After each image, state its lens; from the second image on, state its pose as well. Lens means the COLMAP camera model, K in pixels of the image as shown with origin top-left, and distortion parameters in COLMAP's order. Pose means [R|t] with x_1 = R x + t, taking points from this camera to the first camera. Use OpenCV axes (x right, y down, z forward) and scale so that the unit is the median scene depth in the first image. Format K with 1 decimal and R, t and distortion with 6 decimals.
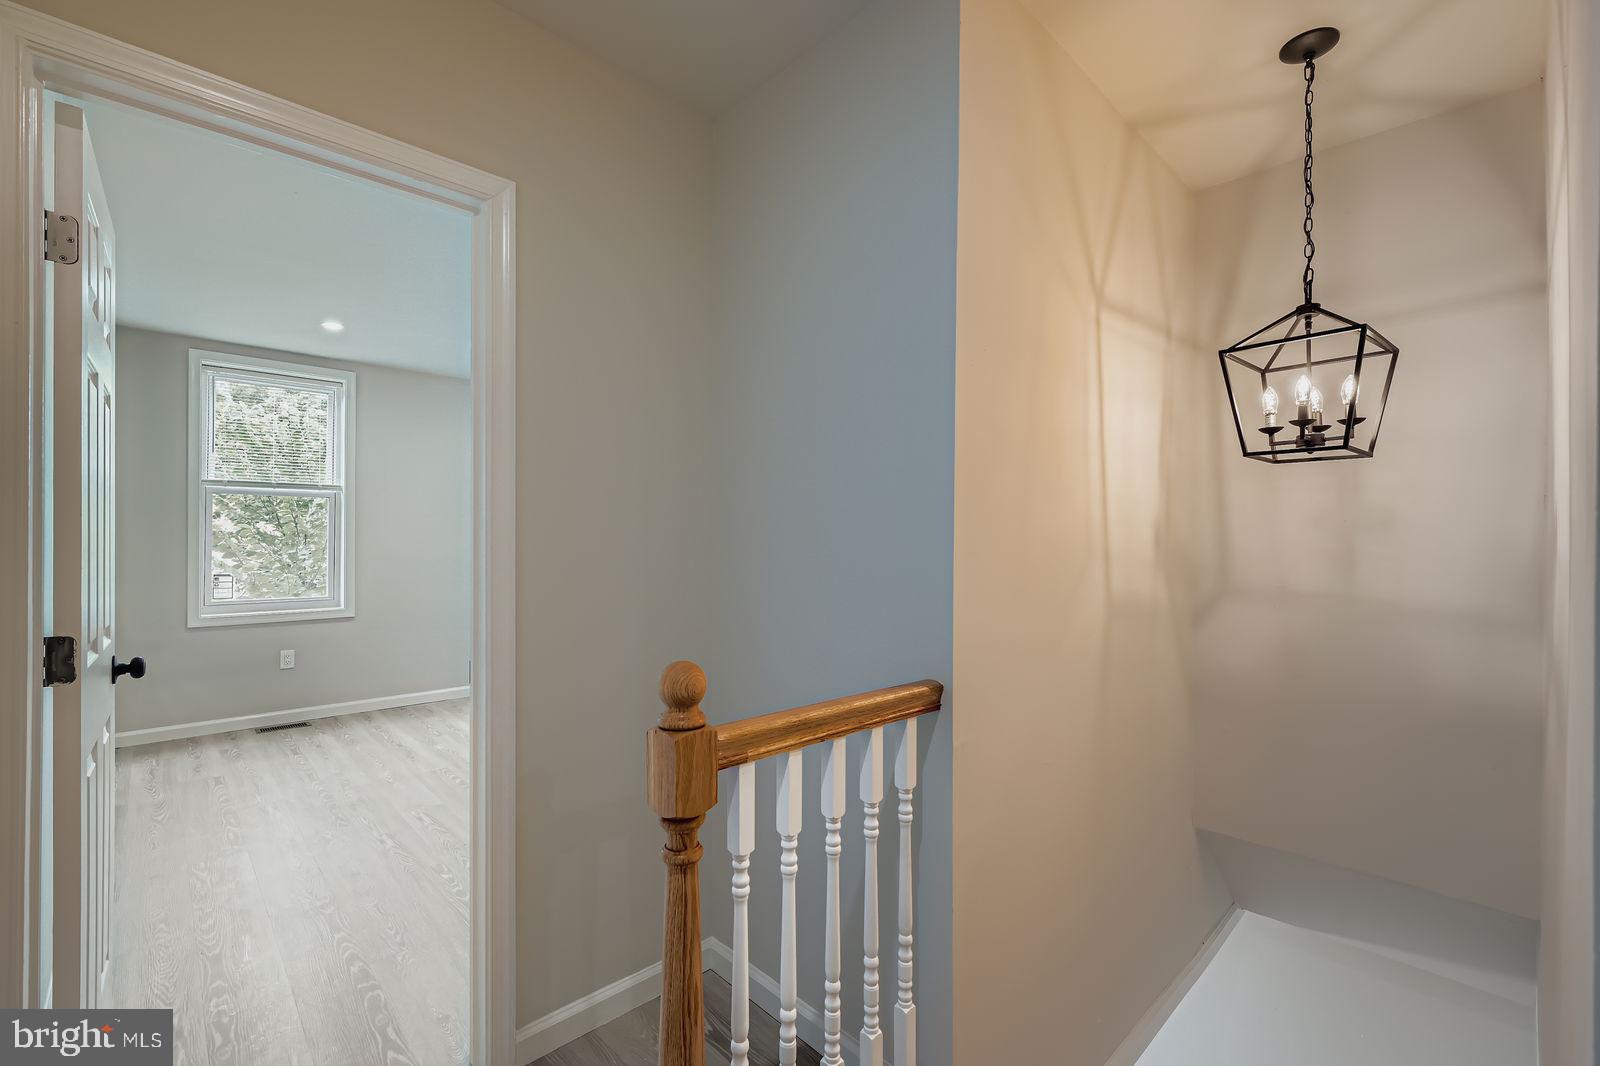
lens RADIAL K [[690.1, 0, 801.8], [0, 690.1, 536.0], [0, 0, 1]] dist [-0.000862, 0.000111]
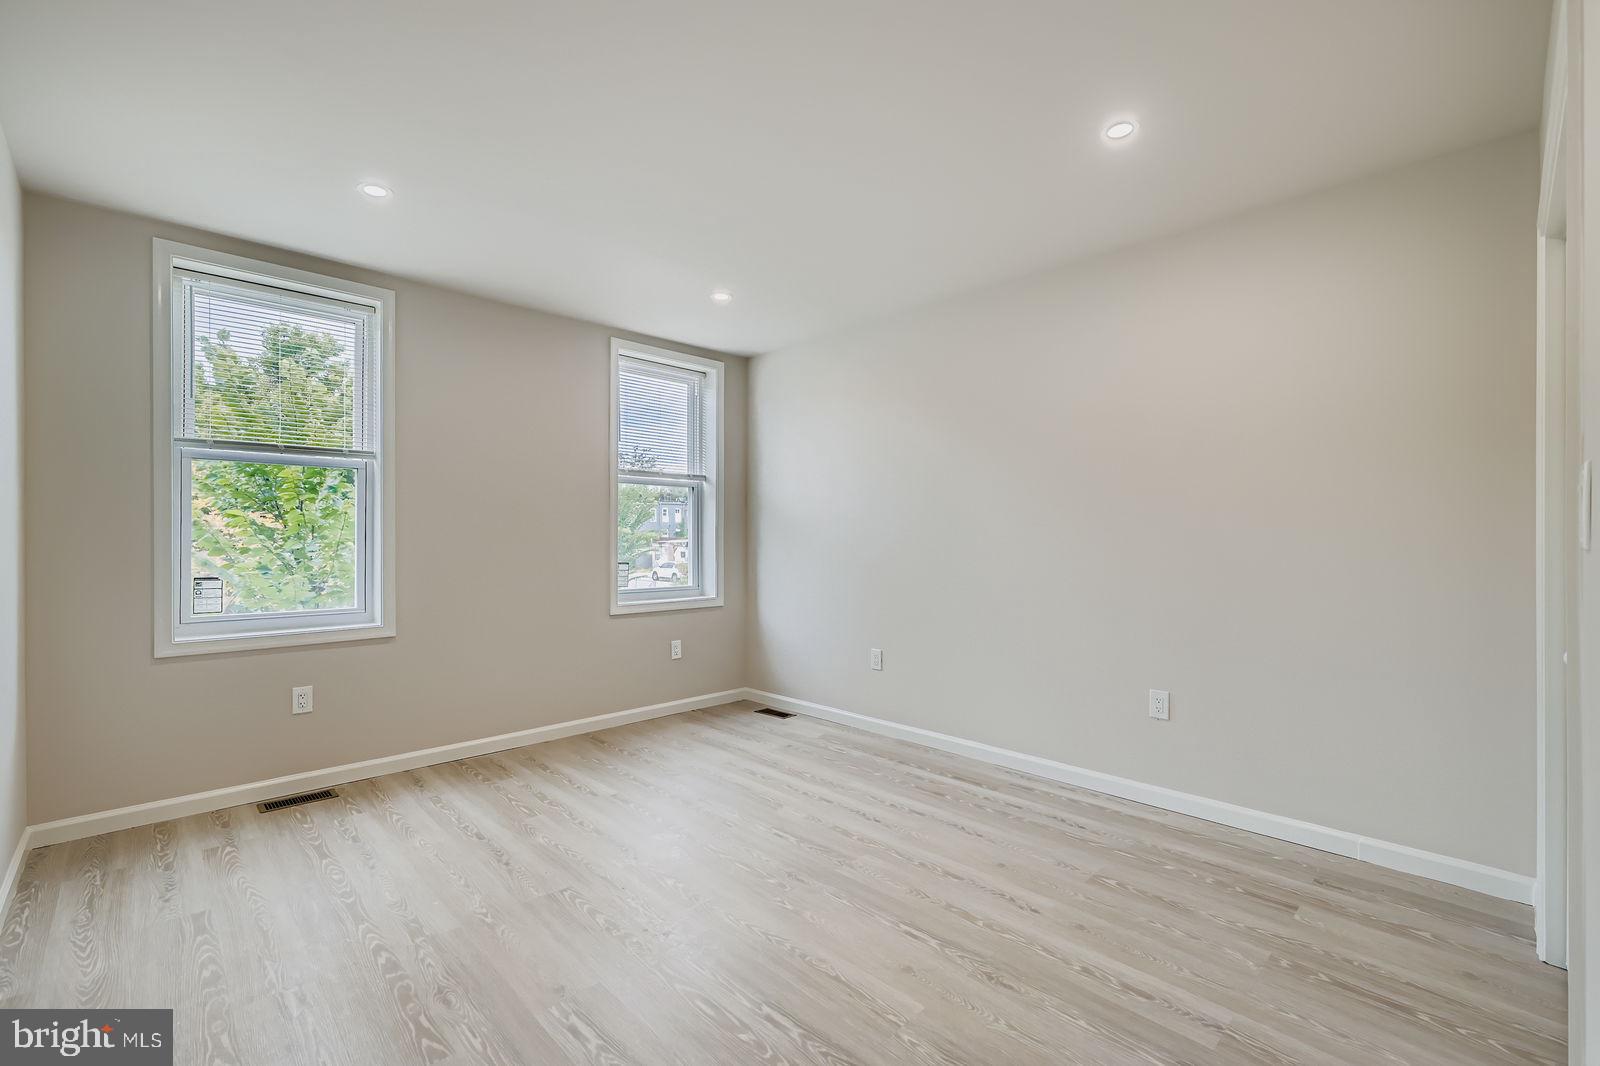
lens RADIAL K [[690.1, 0, 798.4], [0, 690.1, 538.1], [0, 0, 1]] dist [-0.000862, 0.000111]
pose [[0.999972, -0.003473, 0.006596, -0.247108], [0.003439, 0.999981, 0.005199, 0.014234], [-0.006614, -0.005176, 0.999965, 0.299503]]
